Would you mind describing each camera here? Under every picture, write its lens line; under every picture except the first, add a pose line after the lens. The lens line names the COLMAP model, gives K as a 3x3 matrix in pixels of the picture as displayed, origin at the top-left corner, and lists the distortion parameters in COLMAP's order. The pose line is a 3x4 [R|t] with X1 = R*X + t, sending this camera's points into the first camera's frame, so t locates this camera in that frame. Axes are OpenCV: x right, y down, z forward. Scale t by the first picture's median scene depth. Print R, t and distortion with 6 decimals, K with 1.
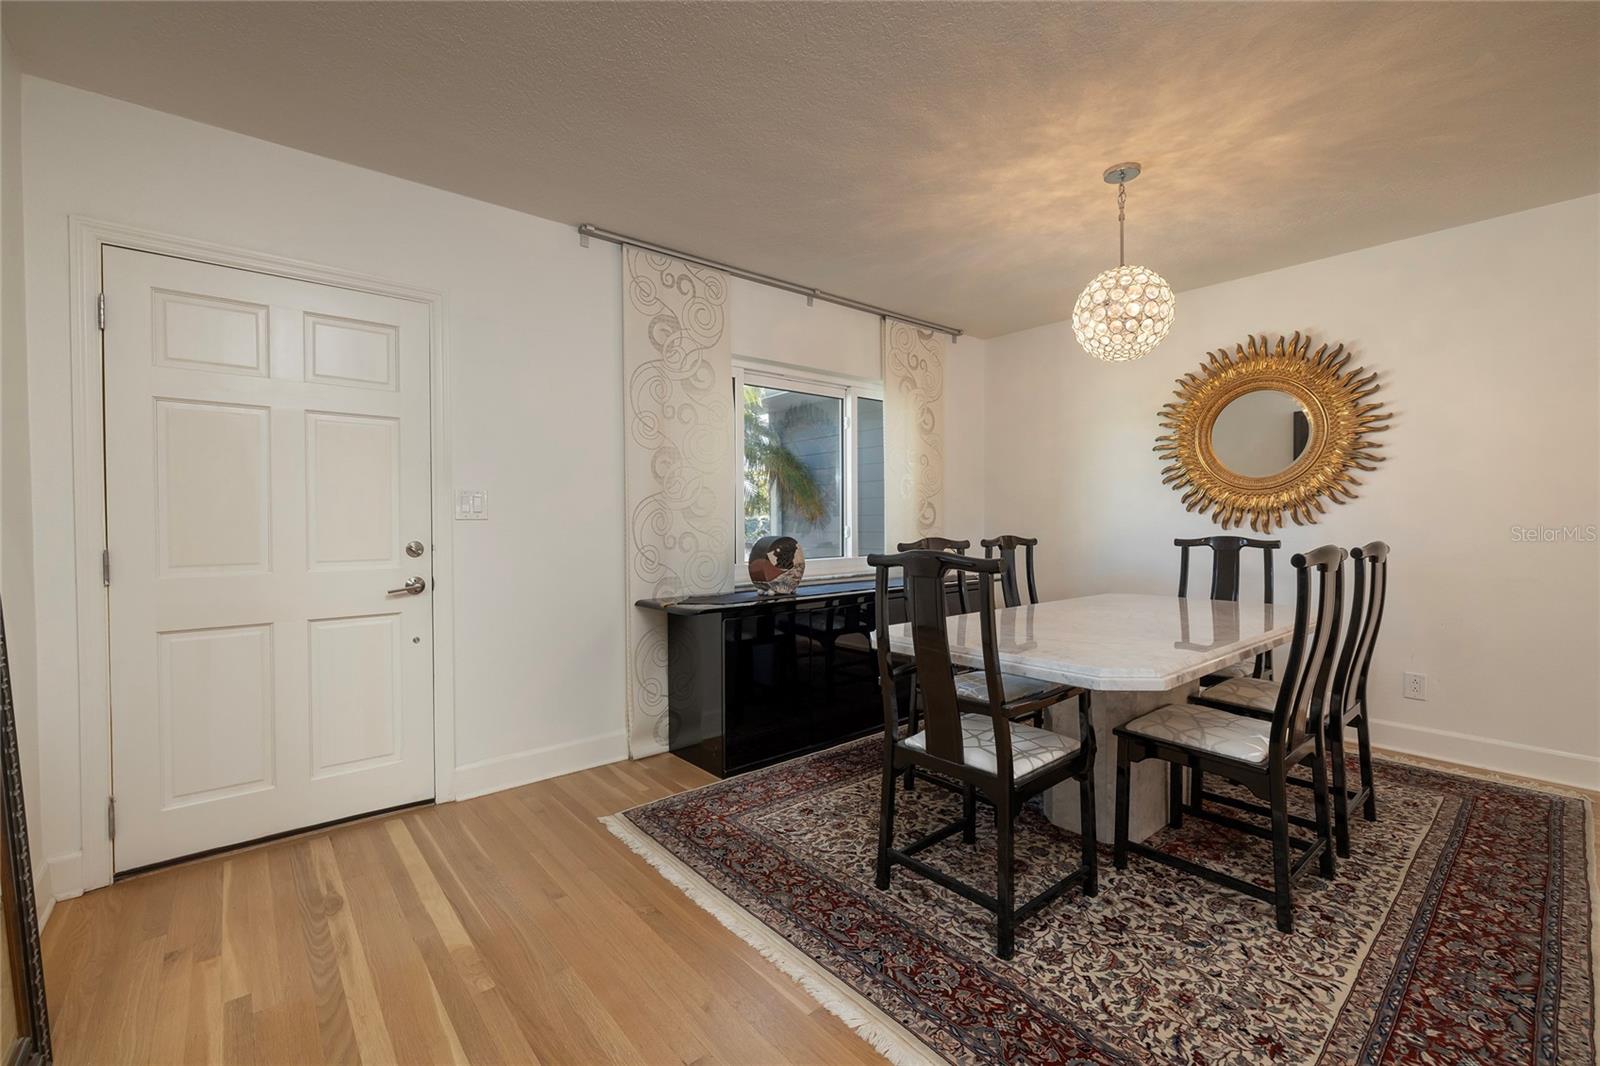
lens RADIAL K [[671.3, 0, 789.7], [0, 671.3, 530.3], [0, 0, 1]] dist [-0.000404, -0.000234]
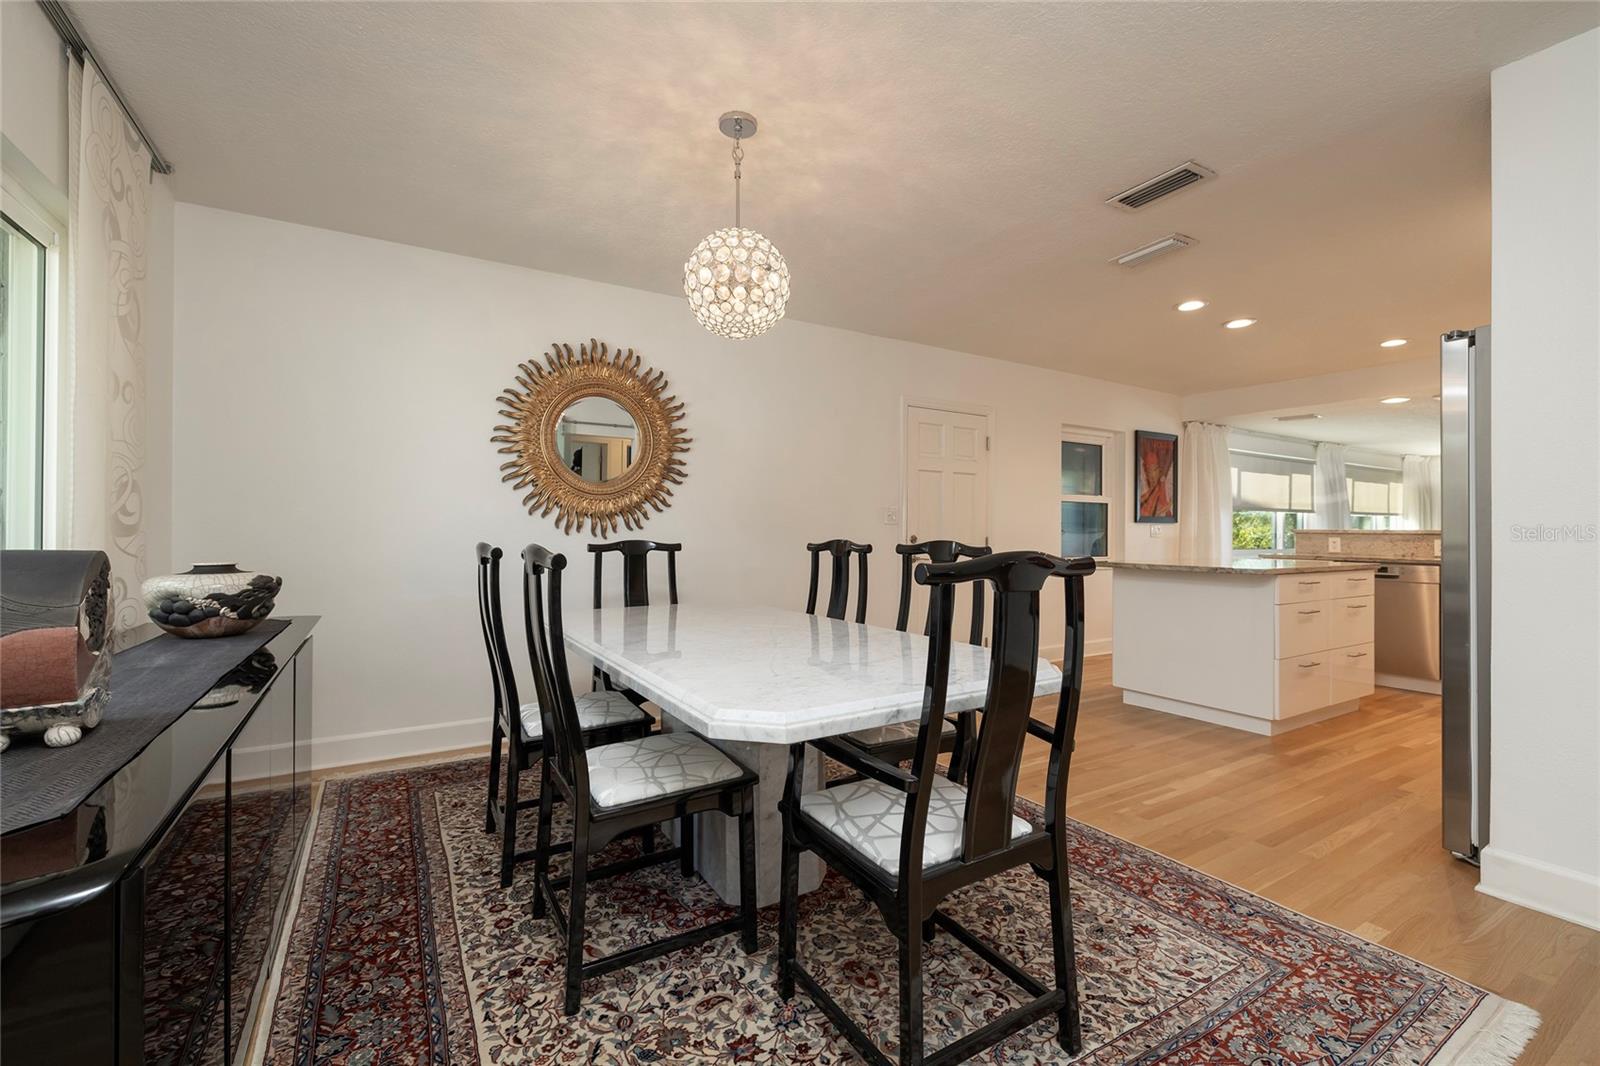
lens RADIAL K [[671.3, 0, 789.7], [0, 671.3, 530.3], [0, 0, 1]] dist [-0.000404, -0.000234]
pose [[0.155488, 0.006427, 0.987817, -0.278388], [0.012336, 0.999888, -0.008447, 0.005279], [-0.987761, 0.013499, 0.155391, 0.623344]]
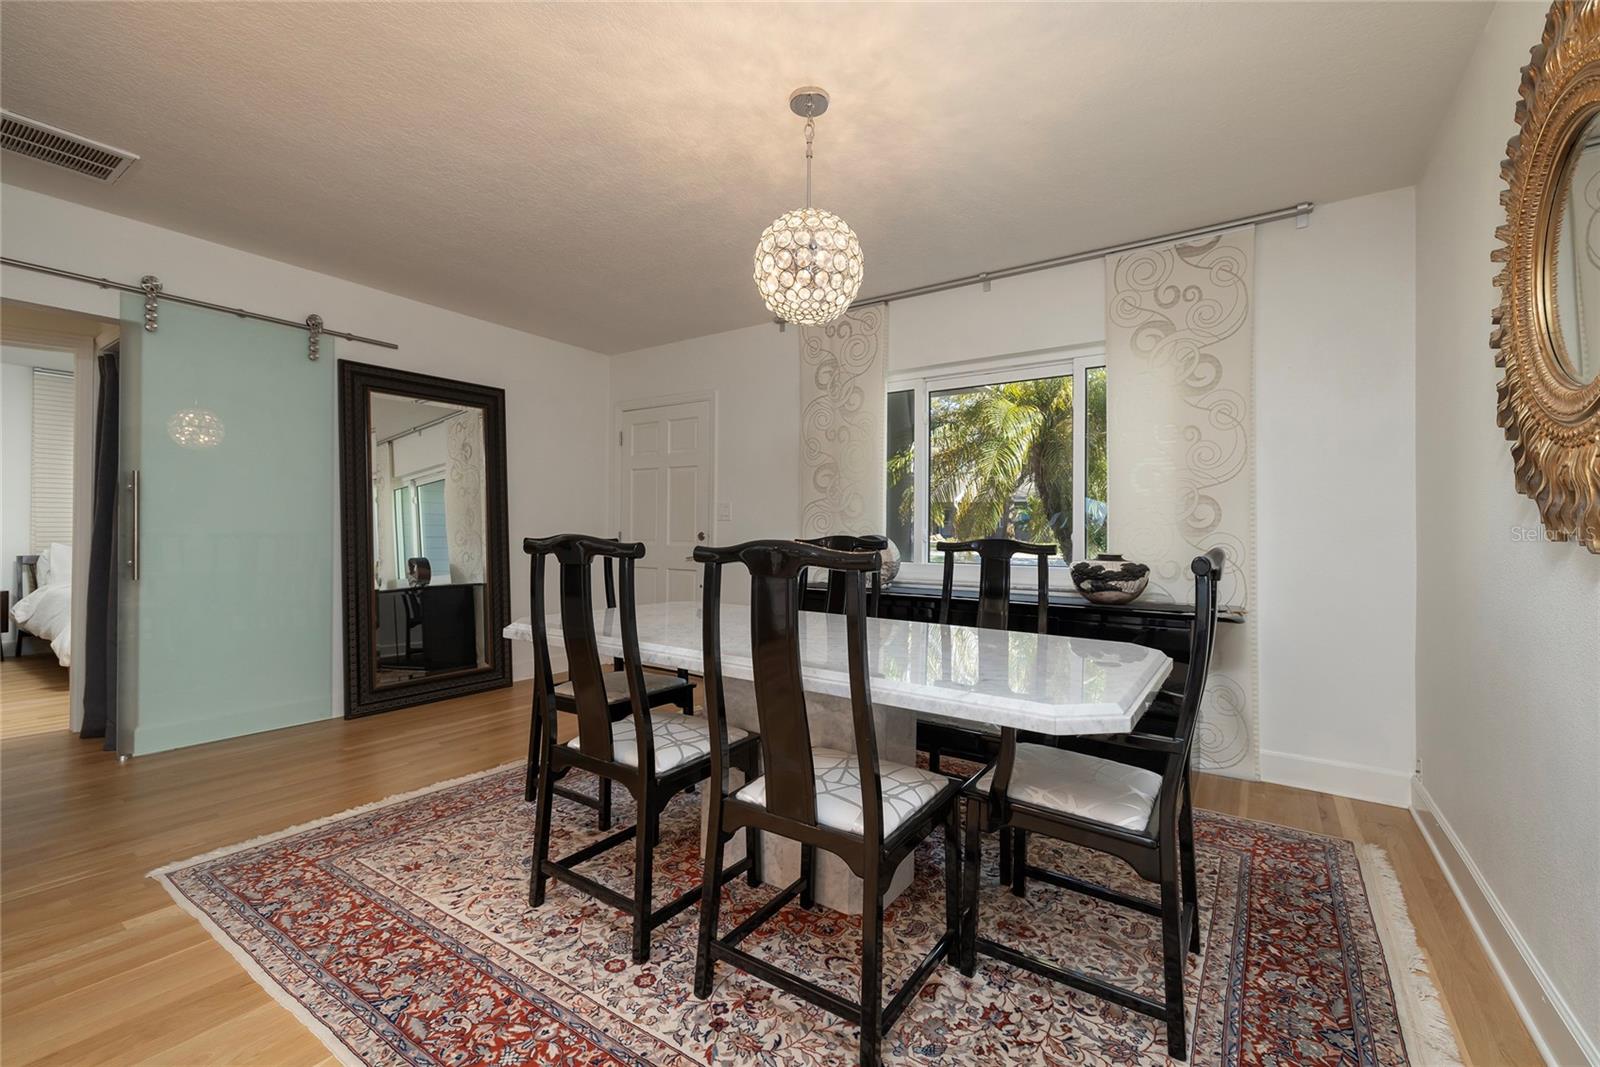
lens RADIAL K [[667.6, 0, 797.8], [0, 667.6, 529.5], [0, 0, 1]] dist [0.000717, 0.000164]
pose [[0.278800, 0.006744, -0.960325, 1.009349], [-0.025141, 0.999684, -0.000278, 0.002963], [0.960020, 0.024221, 0.278882, 0.594315]]
